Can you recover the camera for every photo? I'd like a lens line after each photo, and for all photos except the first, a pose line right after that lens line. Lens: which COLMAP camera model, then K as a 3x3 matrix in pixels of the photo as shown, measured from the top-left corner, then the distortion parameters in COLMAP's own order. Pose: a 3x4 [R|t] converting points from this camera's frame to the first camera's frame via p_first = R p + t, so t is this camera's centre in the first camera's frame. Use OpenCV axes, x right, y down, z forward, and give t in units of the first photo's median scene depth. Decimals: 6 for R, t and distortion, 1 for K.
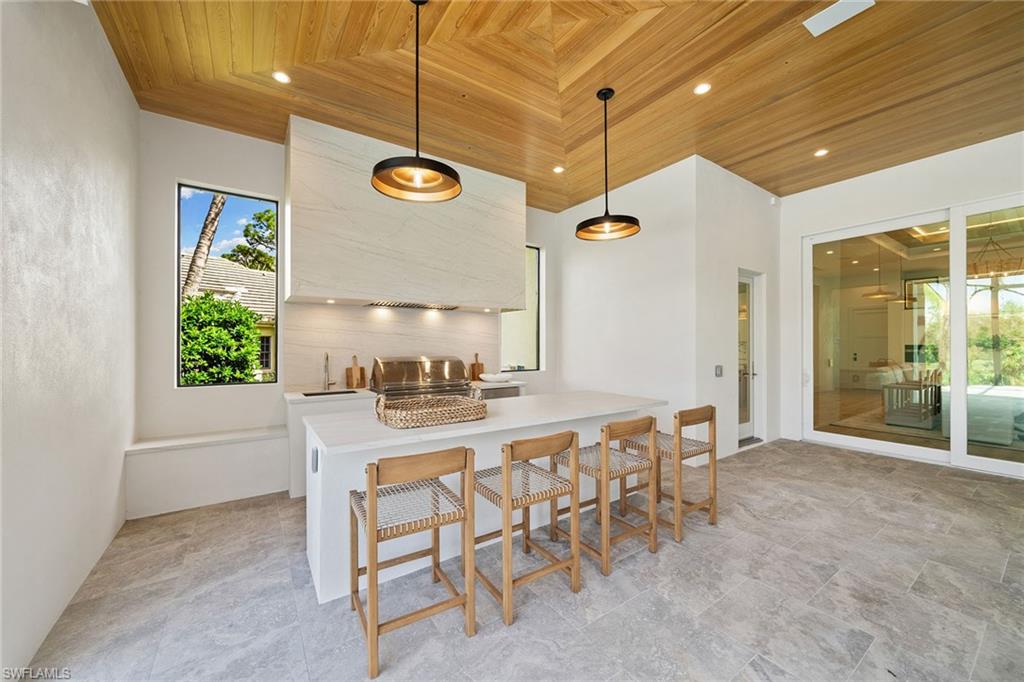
lens RADIAL K [[392.3, 0, 508.2], [0, 392.3, 343.6], [0, 0, 1]] dist [-0.000670, -0.000080]
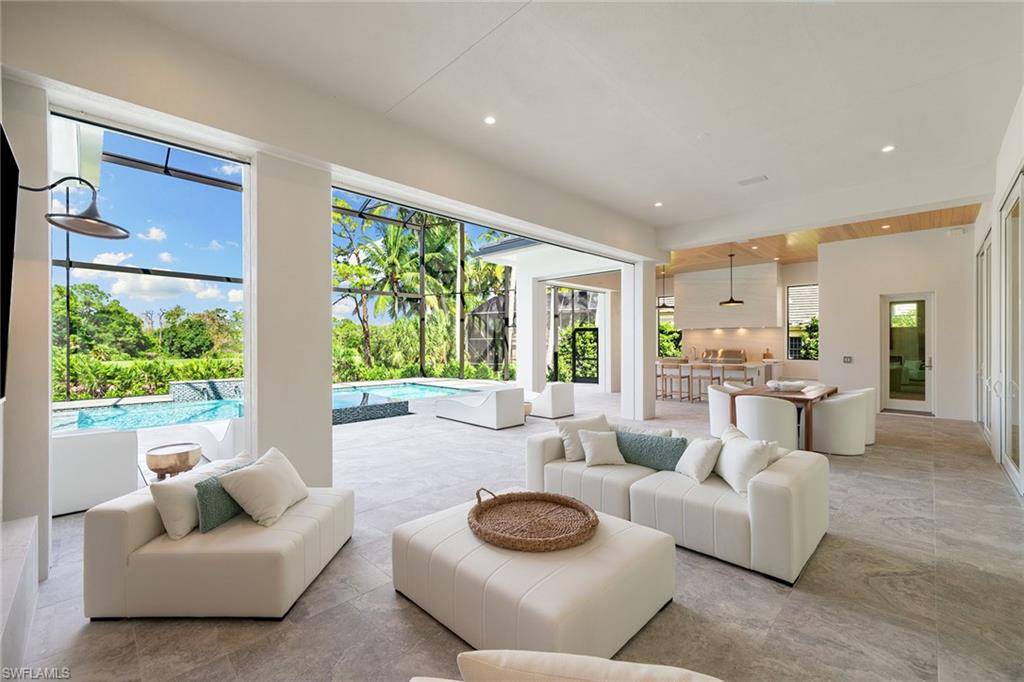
lens RADIAL K [[423.2, 0, 507.6], [0, 423.2, 344.7], [0, 0, 1]] dist [-0.000428, -0.000427]
pose [[0.195684, 0.001271, -0.980666, 3.126358], [0.004884, 0.999985, 0.002271, -0.012009], [0.980655, -0.005234, 0.195675, -1.238317]]
